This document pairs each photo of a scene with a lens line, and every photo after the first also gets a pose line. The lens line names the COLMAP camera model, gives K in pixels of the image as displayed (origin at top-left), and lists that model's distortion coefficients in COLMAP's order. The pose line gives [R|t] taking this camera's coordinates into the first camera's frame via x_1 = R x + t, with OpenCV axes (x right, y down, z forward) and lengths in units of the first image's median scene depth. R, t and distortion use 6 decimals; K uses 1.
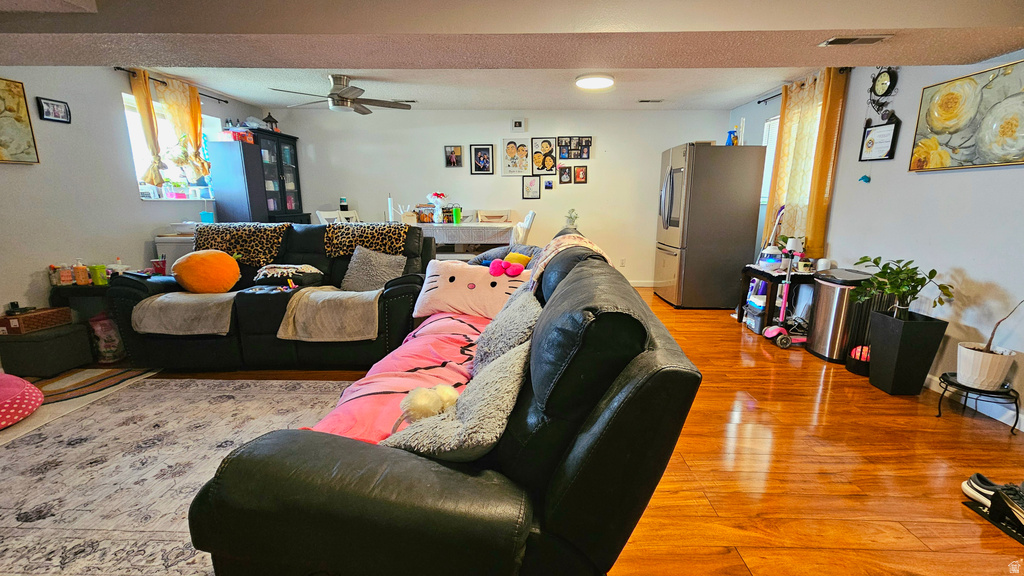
lens RADIAL K [[416.3, 0, 522.0], [0, 416.3, 295.0], [0, 0, 1]] dist [-0.001264, -0.001133]
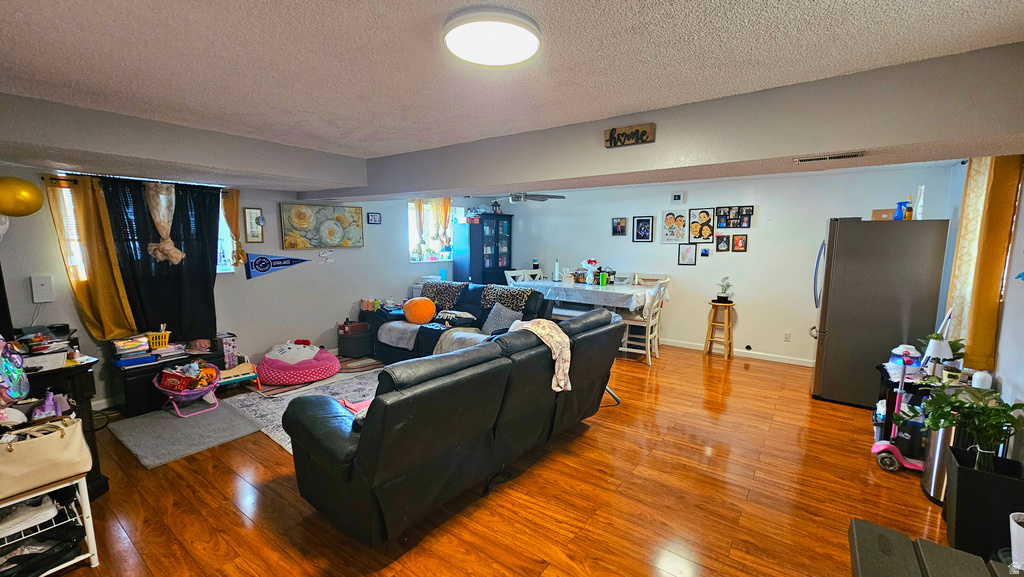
lens RADIAL K [[415.4, 0, 528.3], [0, 415.4, 289.9], [0, 0, 1]] dist [-0.001034, 0.000069]
pose [[0.823286, 0.073292, -0.562876, 0.319651], [-0.134099, 0.988673, -0.067404, -0.051005], [0.551560, 0.130974, 0.823789, -0.079310]]
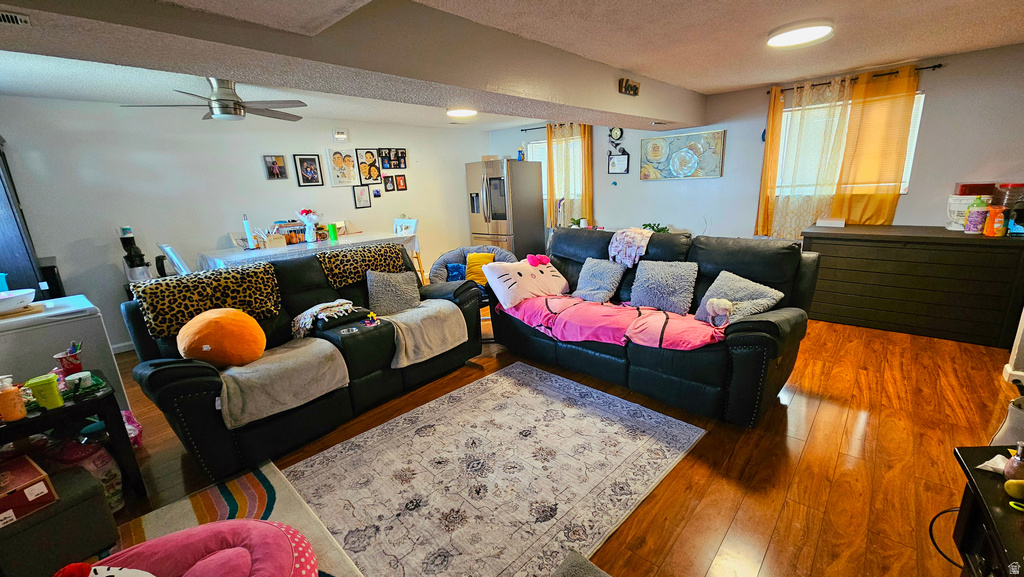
lens RADIAL K [[415.4, 0, 510.4], [0, 415.4, 290.4], [0, 0, 1]] dist [-0.001034, 0.000069]
pose [[0.666695, -0.220706, 0.711904, -0.567687], [0.216790, 0.971277, 0.098094, -0.061960], [-0.713106, 0.088935, 0.695392, 0.055382]]
